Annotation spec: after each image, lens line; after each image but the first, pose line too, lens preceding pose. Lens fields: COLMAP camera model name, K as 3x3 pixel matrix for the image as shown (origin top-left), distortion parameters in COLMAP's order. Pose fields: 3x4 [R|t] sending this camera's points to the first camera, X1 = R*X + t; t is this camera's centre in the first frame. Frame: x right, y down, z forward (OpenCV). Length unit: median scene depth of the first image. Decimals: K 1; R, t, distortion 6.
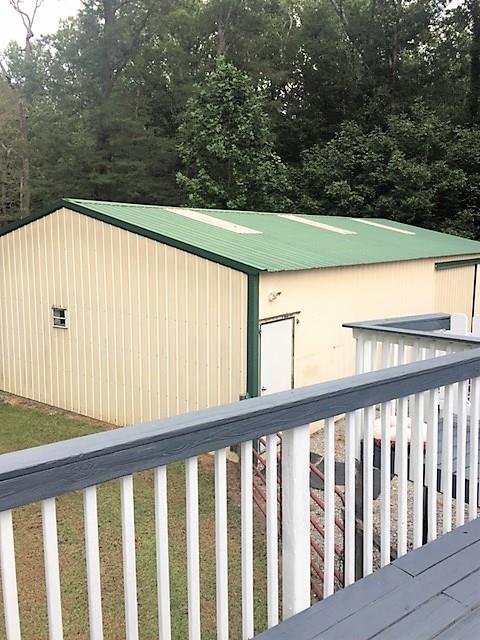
lens RADIAL K [[542.7, 0, 240.0], [0, 542.7, 320.0], [0, 0, 1]] dist [0.028517, 0.009168]
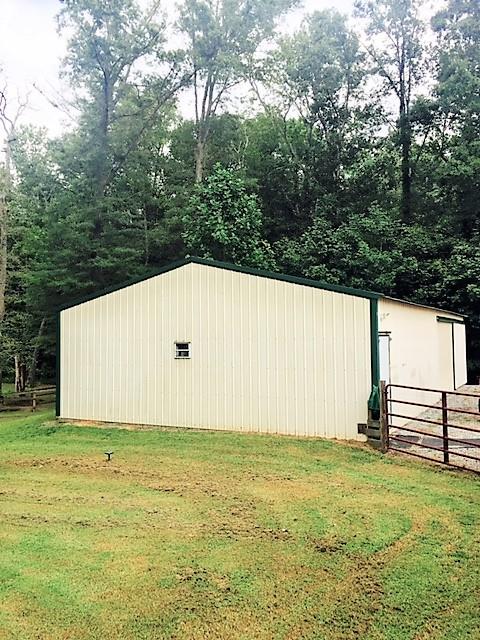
lens RADIAL K [[542.7, 0, 240.0], [0, 542.7, 320.0], [0, 0, 1]] dist [0.028517, 0.009168]
pose [[0.987481, -0.005325, 0.157650, -0.176686], [0.033386, 0.983843, -0.175892, 0.067245], [-0.154166, 0.178953, 0.971704, -0.106255]]
